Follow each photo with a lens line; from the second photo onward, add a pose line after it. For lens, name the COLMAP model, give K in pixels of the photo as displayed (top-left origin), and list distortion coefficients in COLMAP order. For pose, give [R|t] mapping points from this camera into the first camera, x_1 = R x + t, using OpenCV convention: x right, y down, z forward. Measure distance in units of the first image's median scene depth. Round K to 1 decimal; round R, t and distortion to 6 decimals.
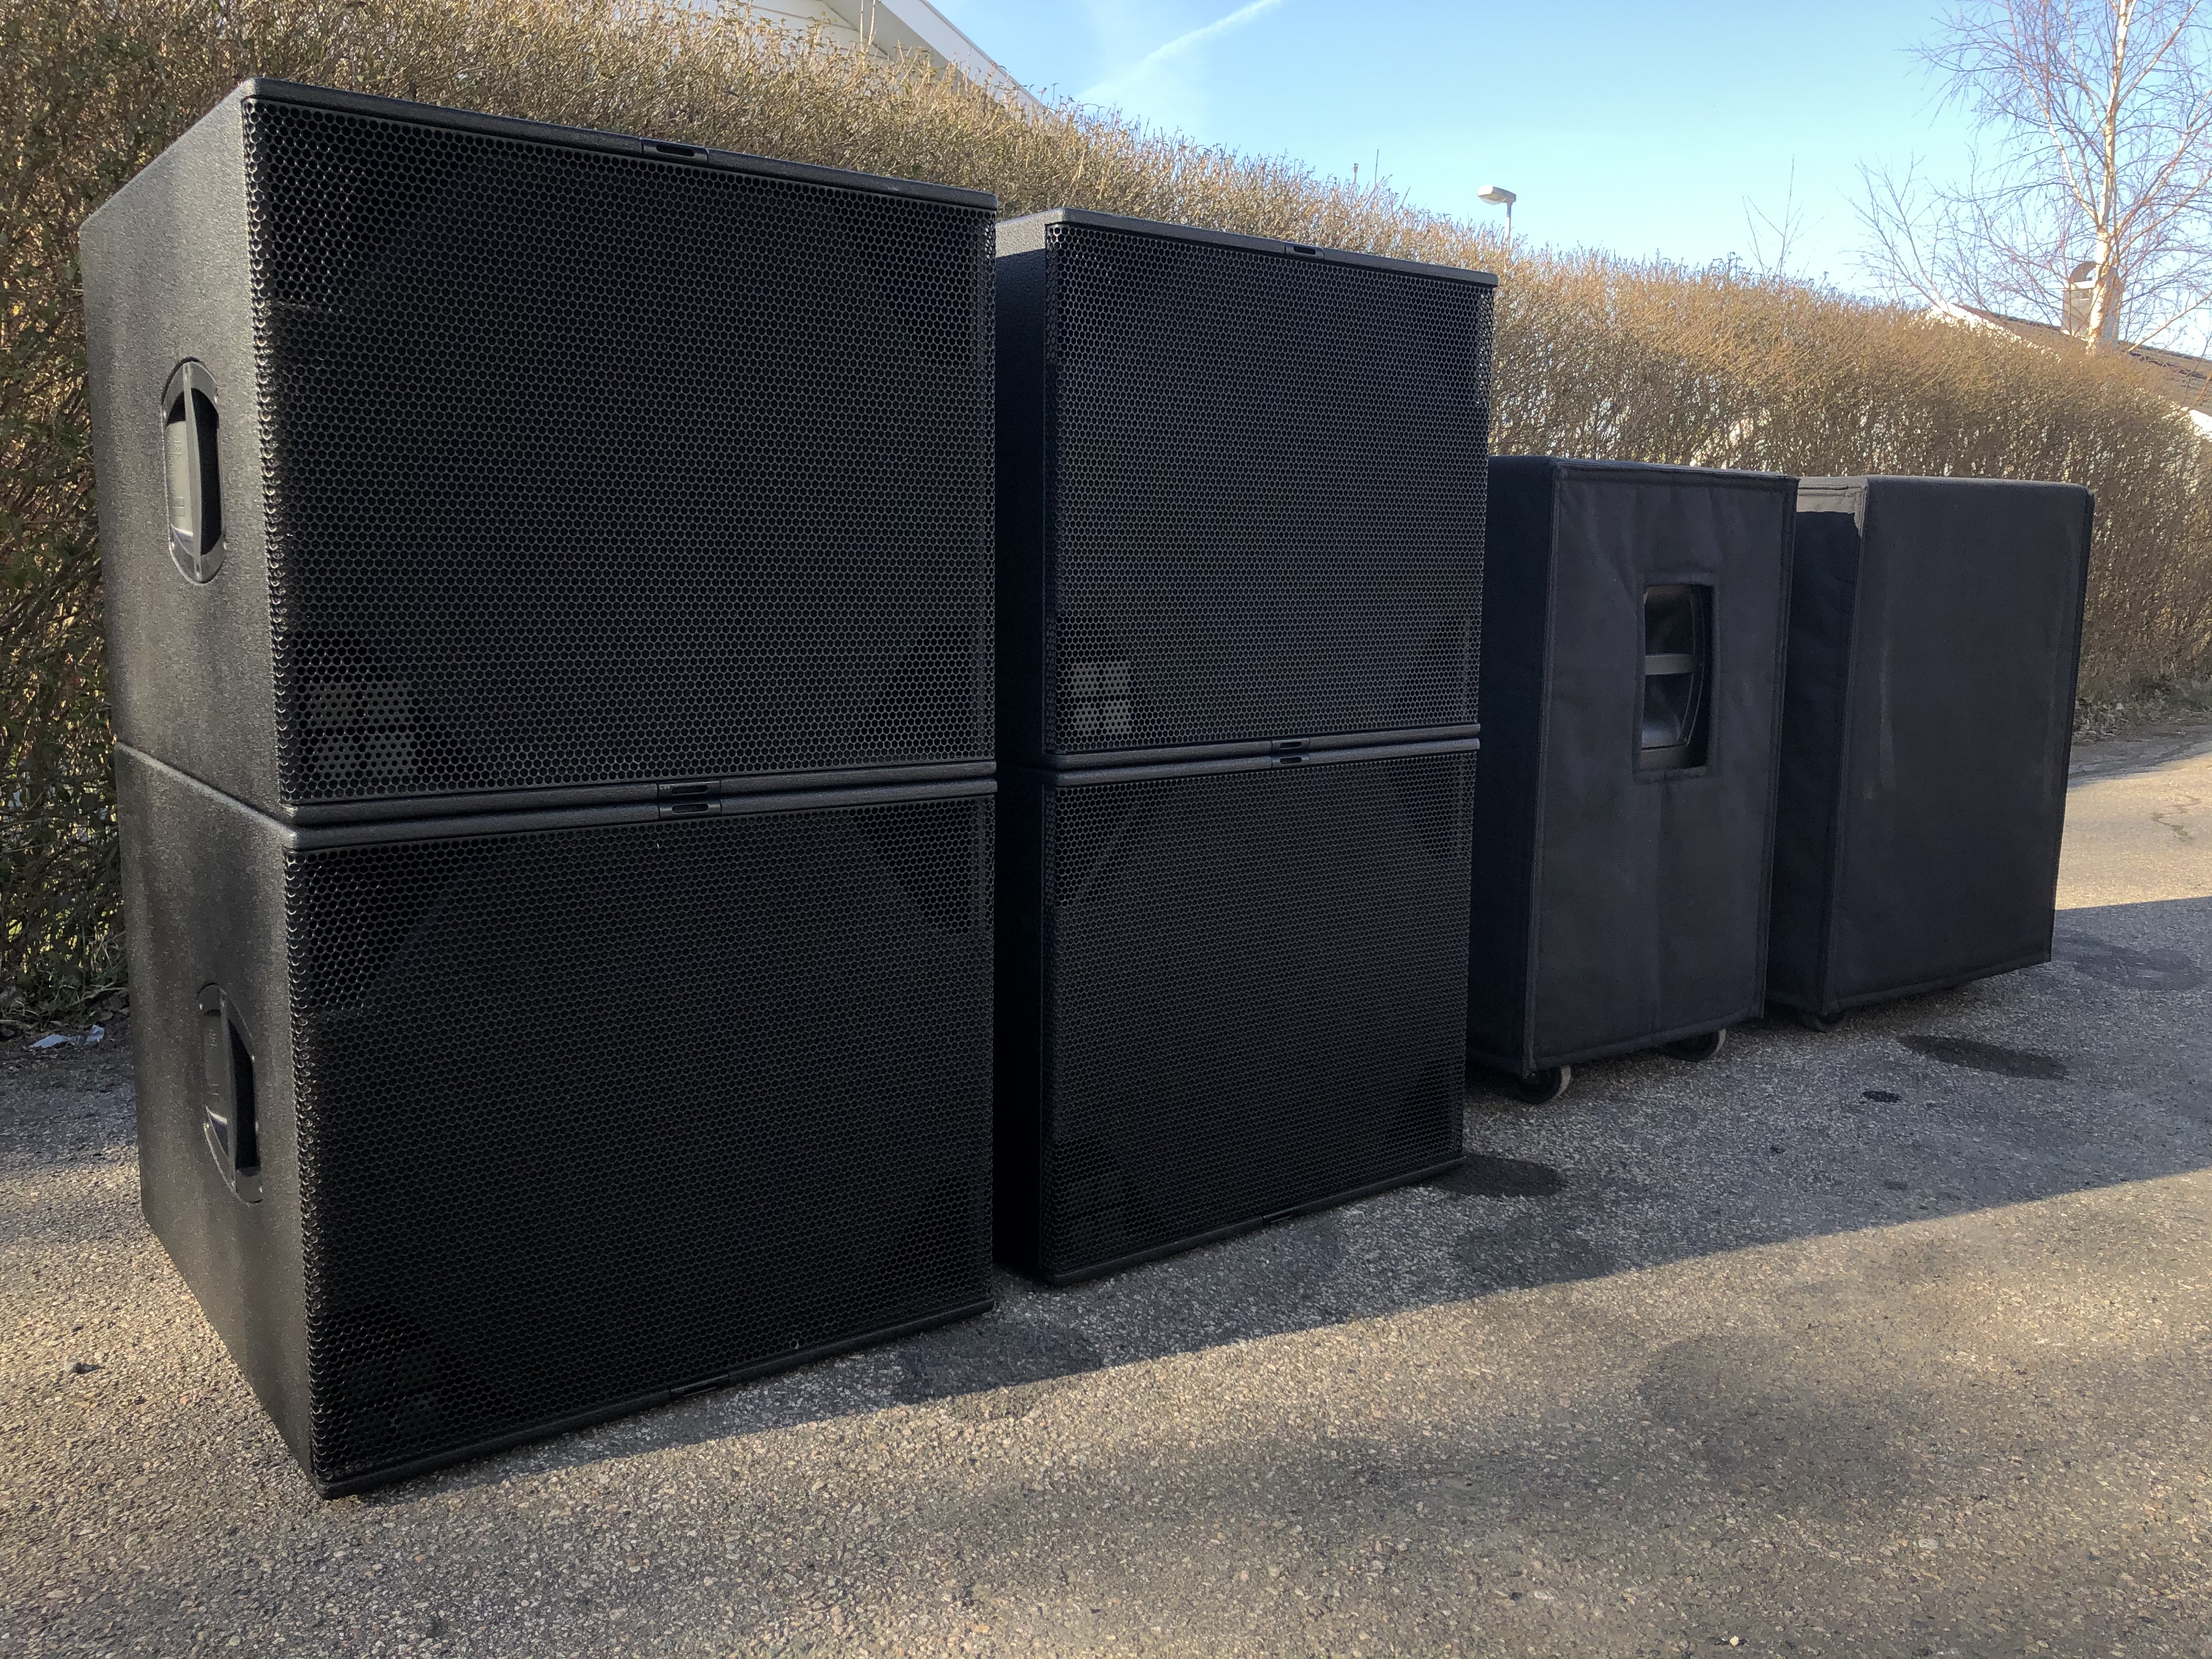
lens RADIAL K [[1863.7, 0, 1106.0], [0, 1863.7, 829.5], [0, 0, 1]] dist [-0.046546, 0.113319]
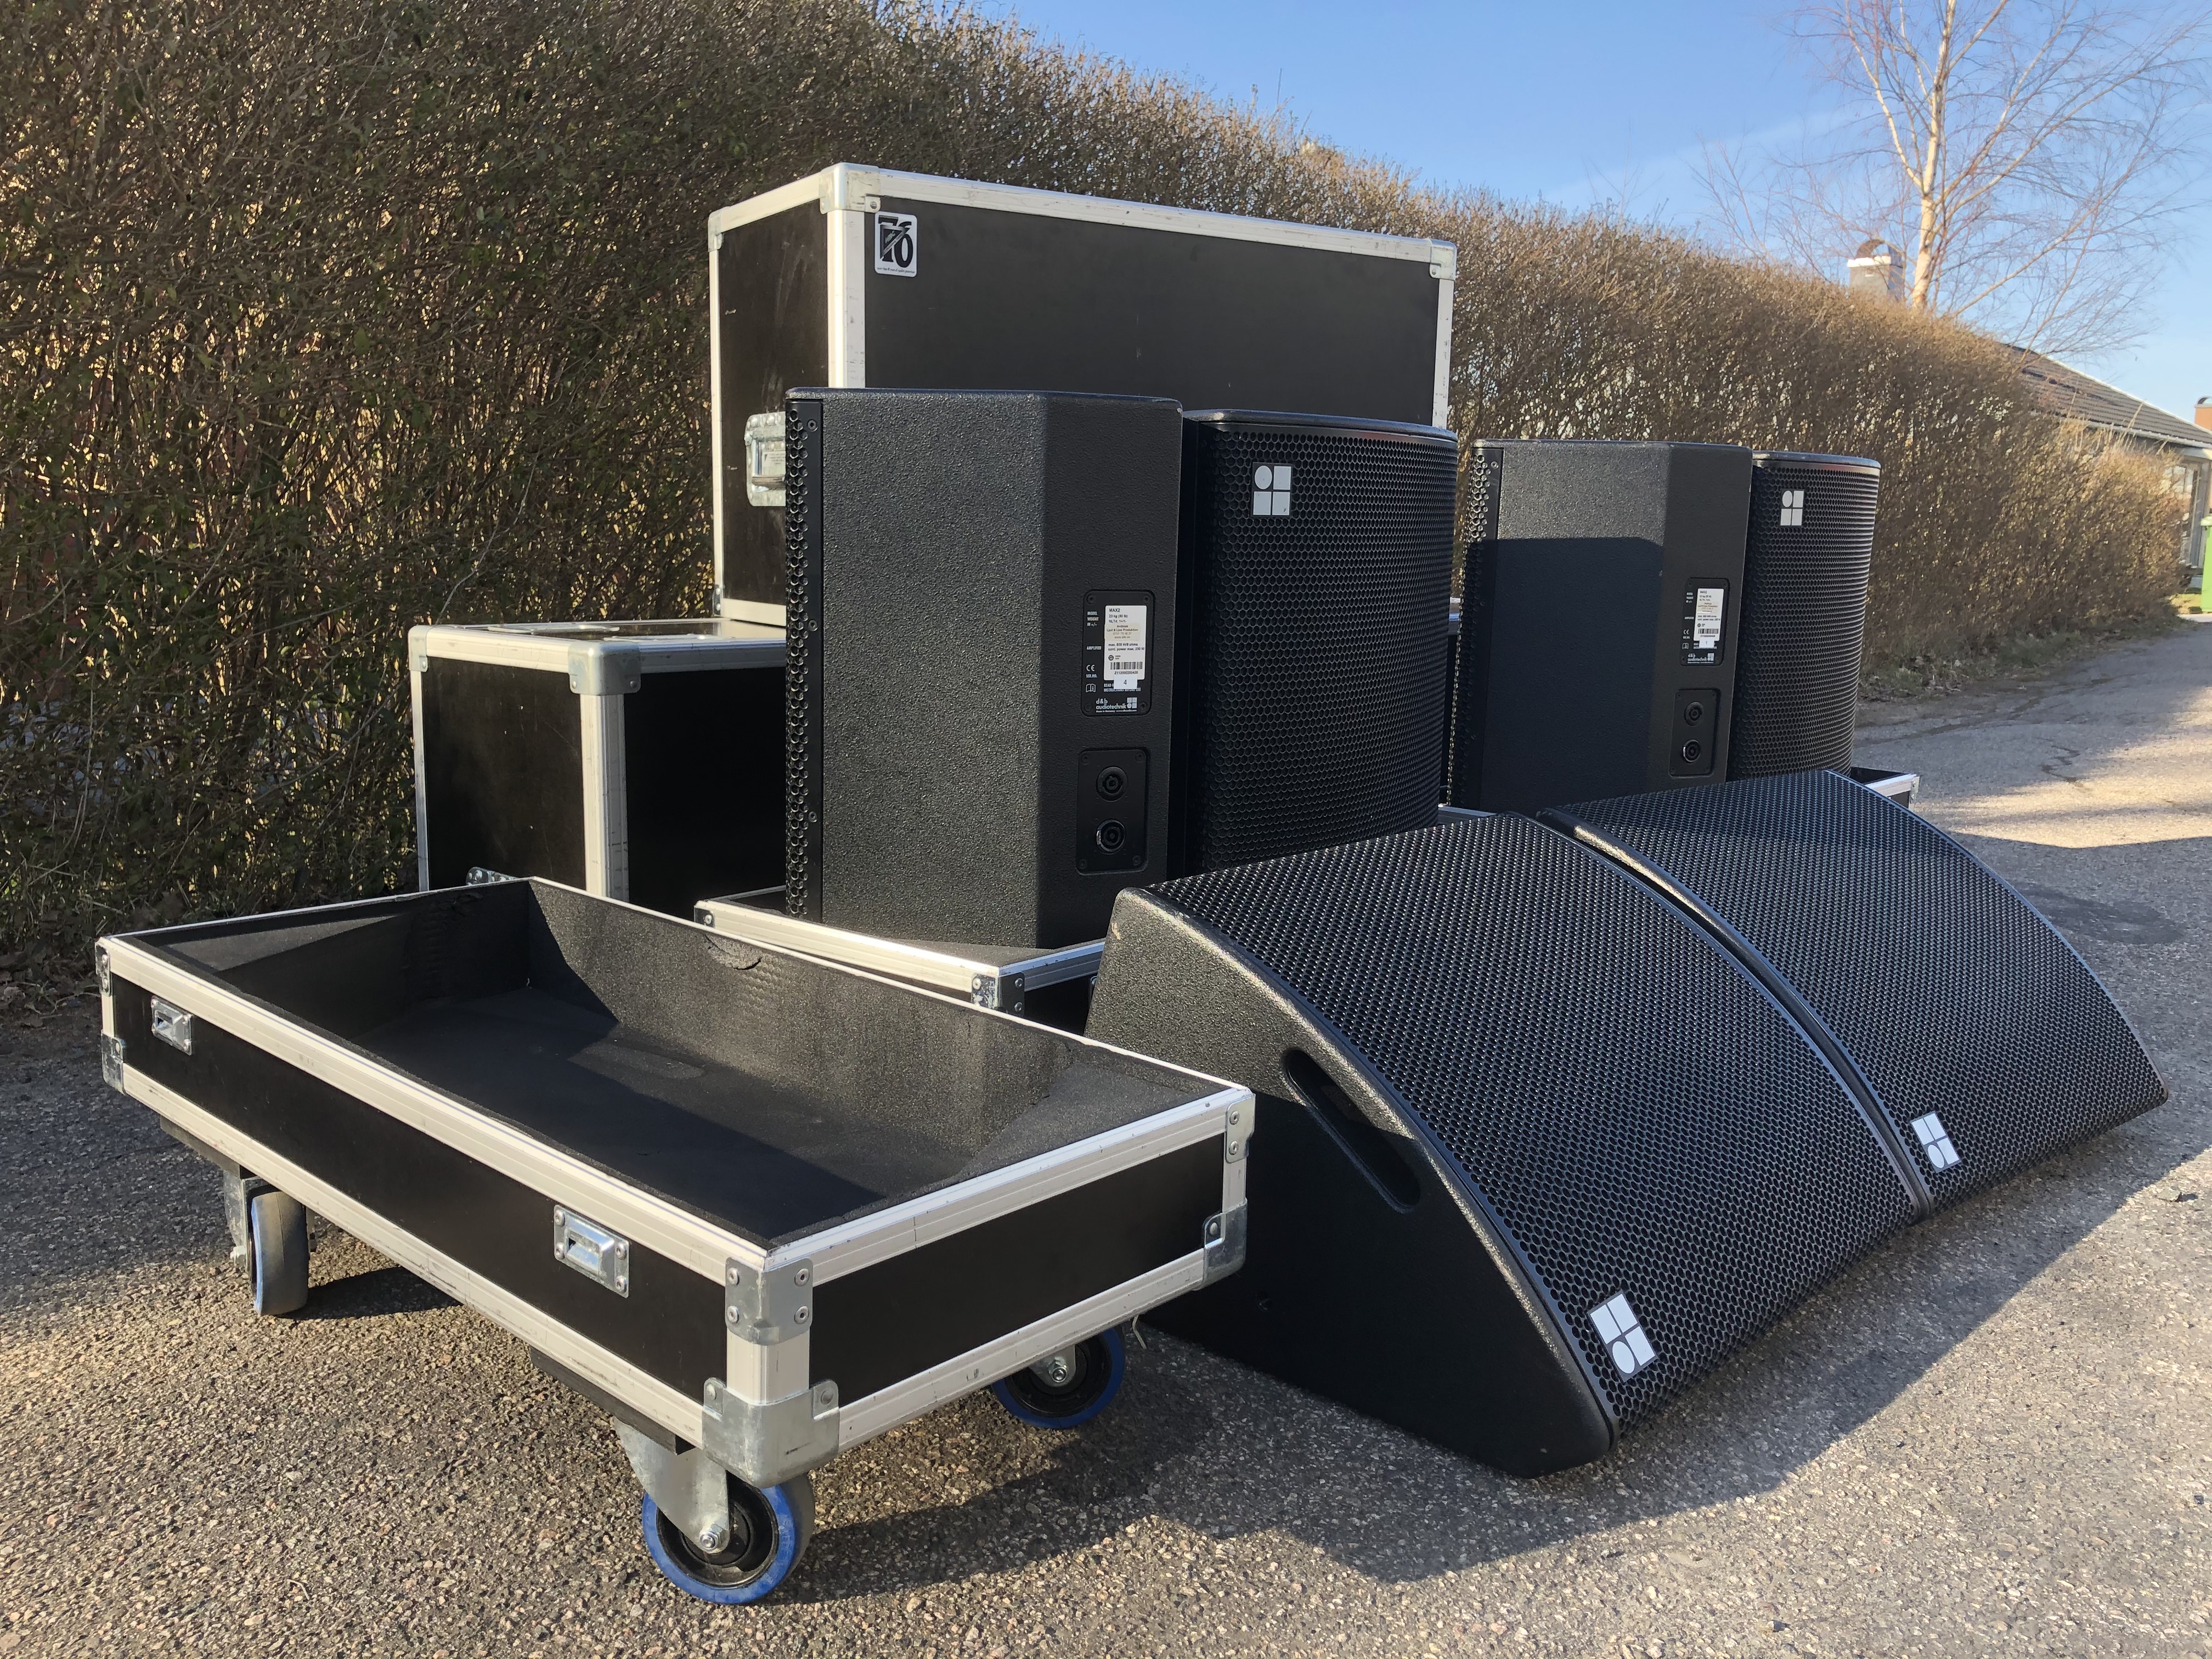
lens RADIAL K [[1834.8, 0, 1106.0], [0, 1834.8, 829.5], [0, 0, 1]] dist [0.042751, -0.054498]
pose [[0.994281, -0.008181, 0.106477, -0.139354], [0.006011, 0.999768, 0.020682, 0.007098], [-0.106622, -0.019924, 0.994100, 0.194201]]
